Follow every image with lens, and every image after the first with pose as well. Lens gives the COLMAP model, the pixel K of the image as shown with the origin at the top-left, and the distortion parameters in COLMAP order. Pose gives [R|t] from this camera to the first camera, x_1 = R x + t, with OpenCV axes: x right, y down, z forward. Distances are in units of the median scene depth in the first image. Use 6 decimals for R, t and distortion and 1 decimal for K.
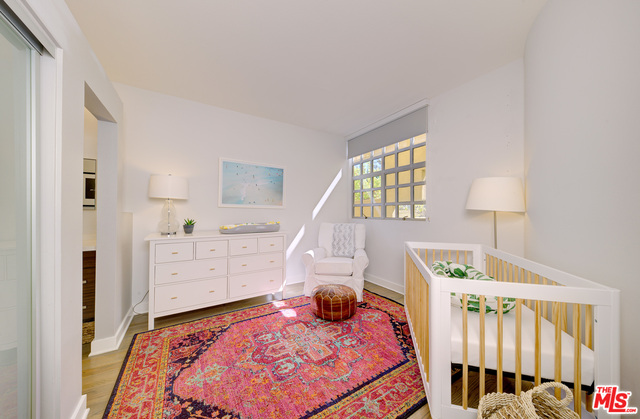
lens RADIAL K [[217.2, 0, 318.4], [0, 217.2, 210.3], [0, 0, 1]] dist [0.000477, -0.000174]
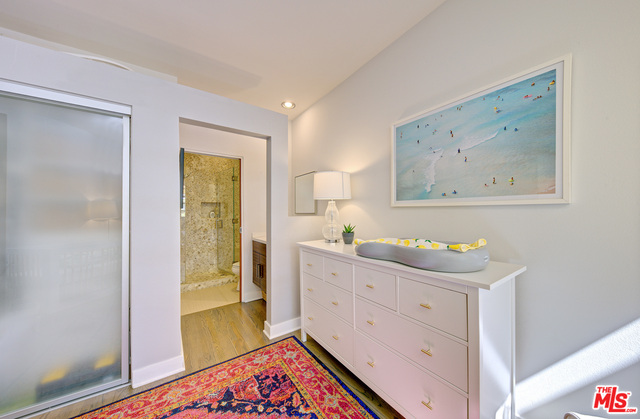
lens RADIAL K [[217.2, 0, 318.4], [0, 217.2, 210.3], [0, 0, 1]] dist [0.000477, -0.000174]
pose [[0.049767, -0.009953, -0.998711, 0.168522], [0.027022, 0.999598, -0.008616, -0.006716], [0.998395, -0.026558, 0.050015, 0.964344]]
